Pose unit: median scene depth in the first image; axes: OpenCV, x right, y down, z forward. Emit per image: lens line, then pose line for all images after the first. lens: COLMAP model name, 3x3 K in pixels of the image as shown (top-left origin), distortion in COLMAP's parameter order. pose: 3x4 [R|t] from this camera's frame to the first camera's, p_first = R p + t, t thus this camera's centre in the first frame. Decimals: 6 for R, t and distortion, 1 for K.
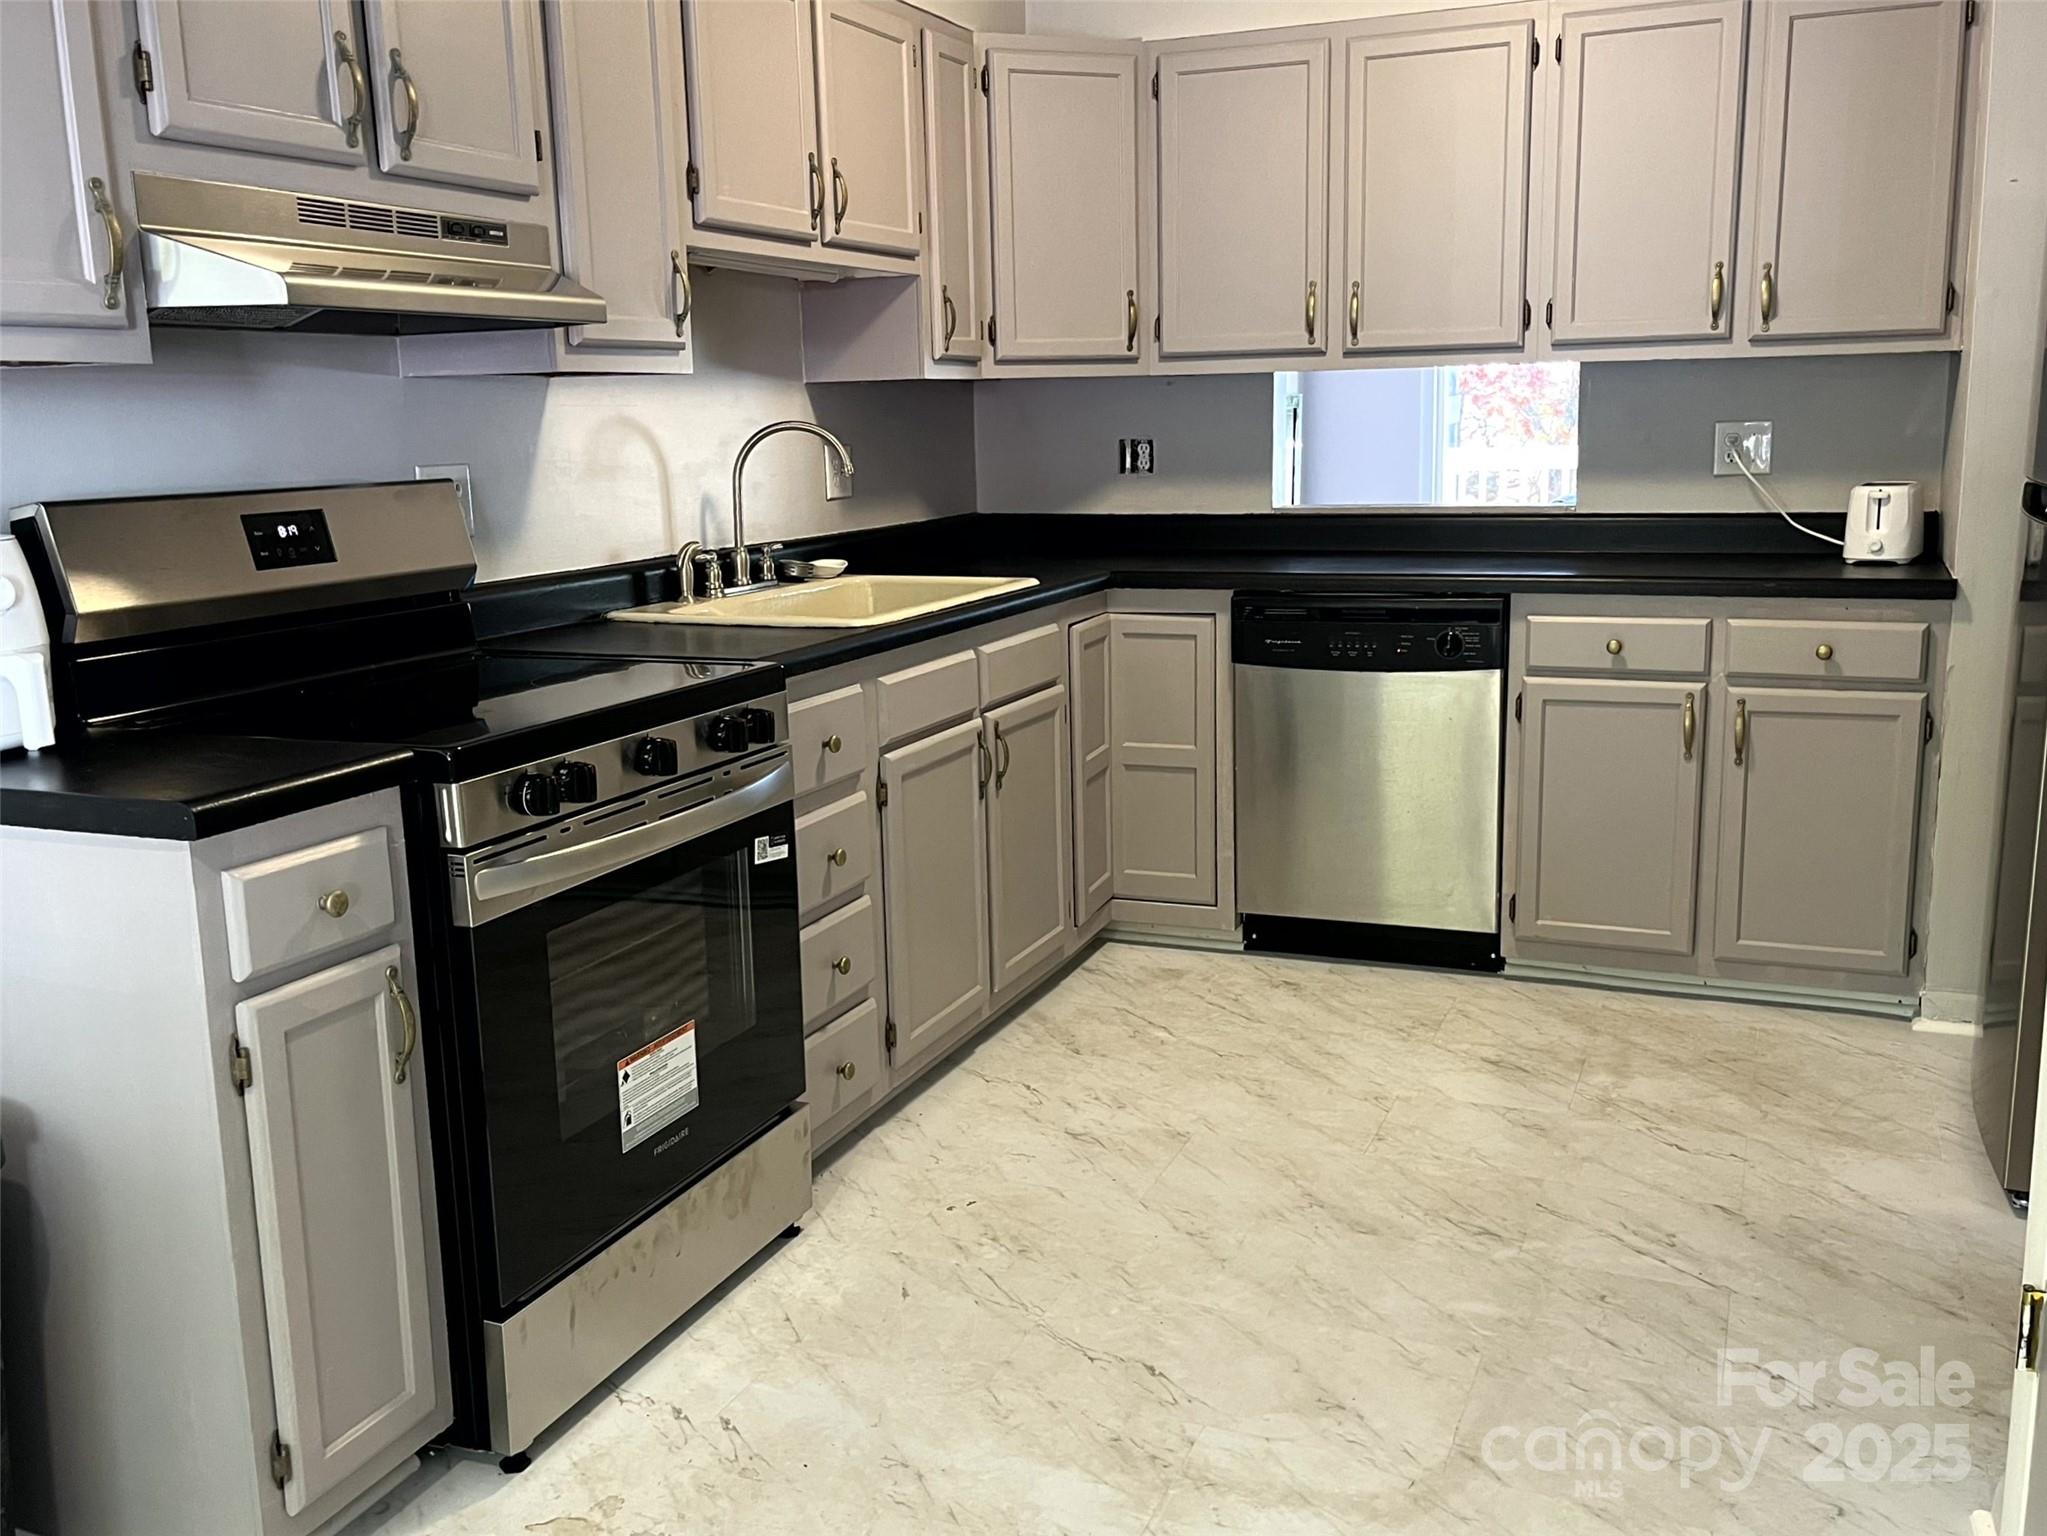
lens RADIAL K [[1797.4, 0, 1044.3], [0, 1797.4, 765.1], [0, 0, 1]] dist [0.036637, -0.023411]
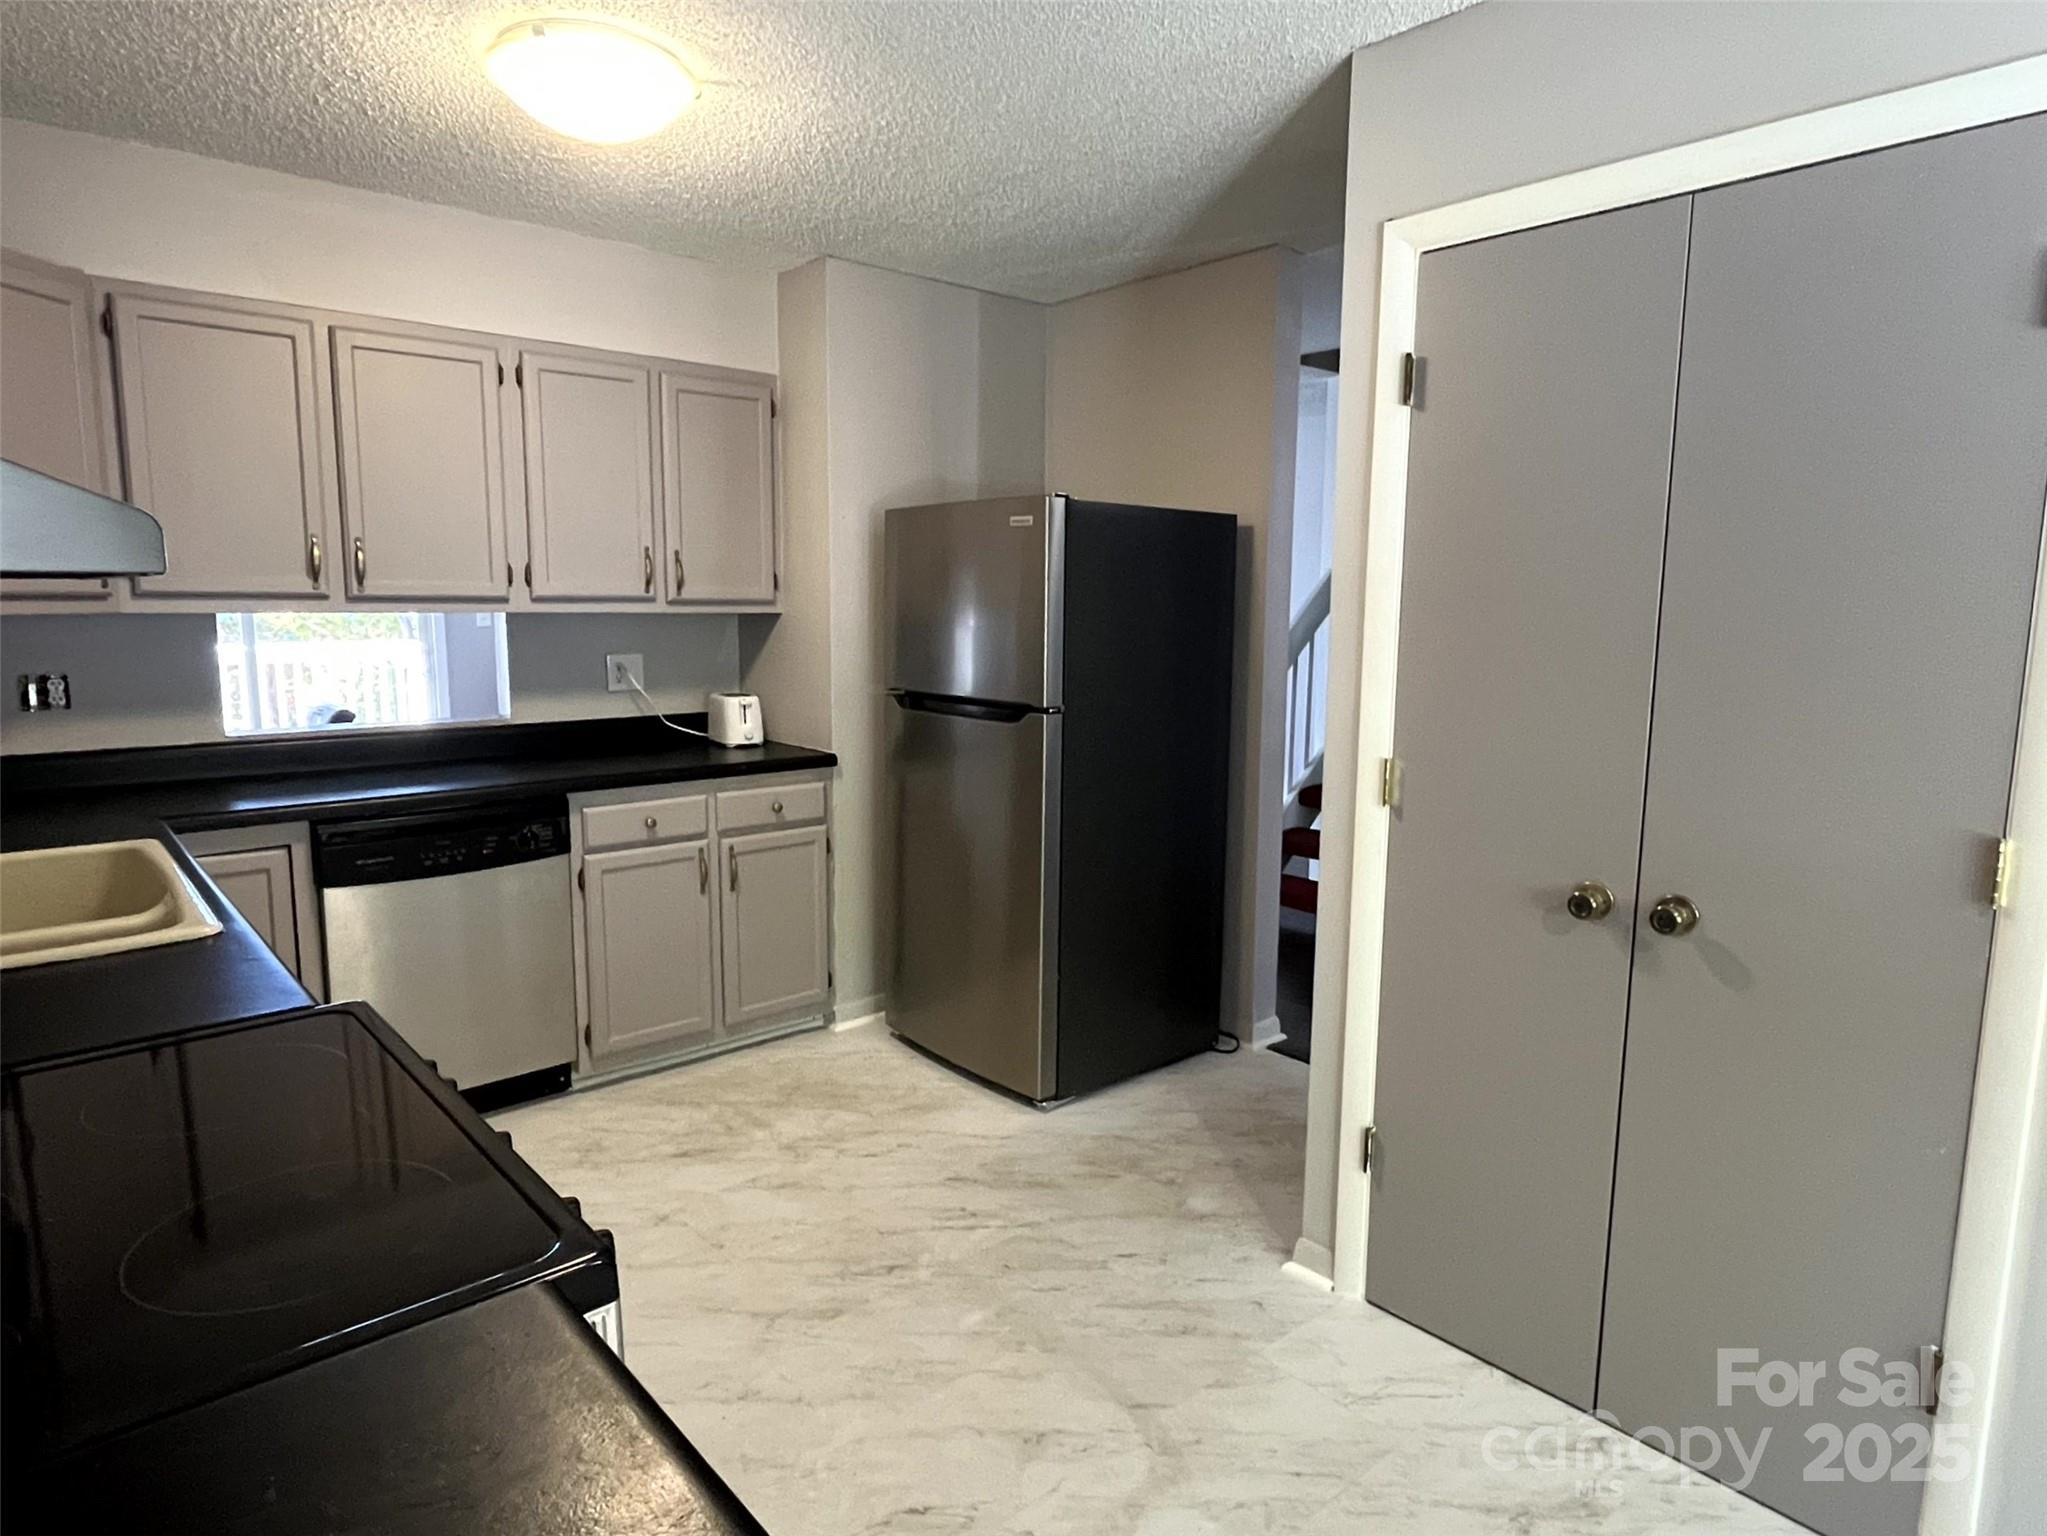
lens RADIAL K [[1159.6, 0, 1027.6], [0, 1159.6, 760.1], [0, 0, 1]] dist [-0.003064, -0.001849]
pose [[0.445124, -0.096235, 0.890283, -0.332915], [0.154914, 0.987494, 0.029289, -0.094624], [-0.881967, 0.124880, 0.454466, 0.348433]]
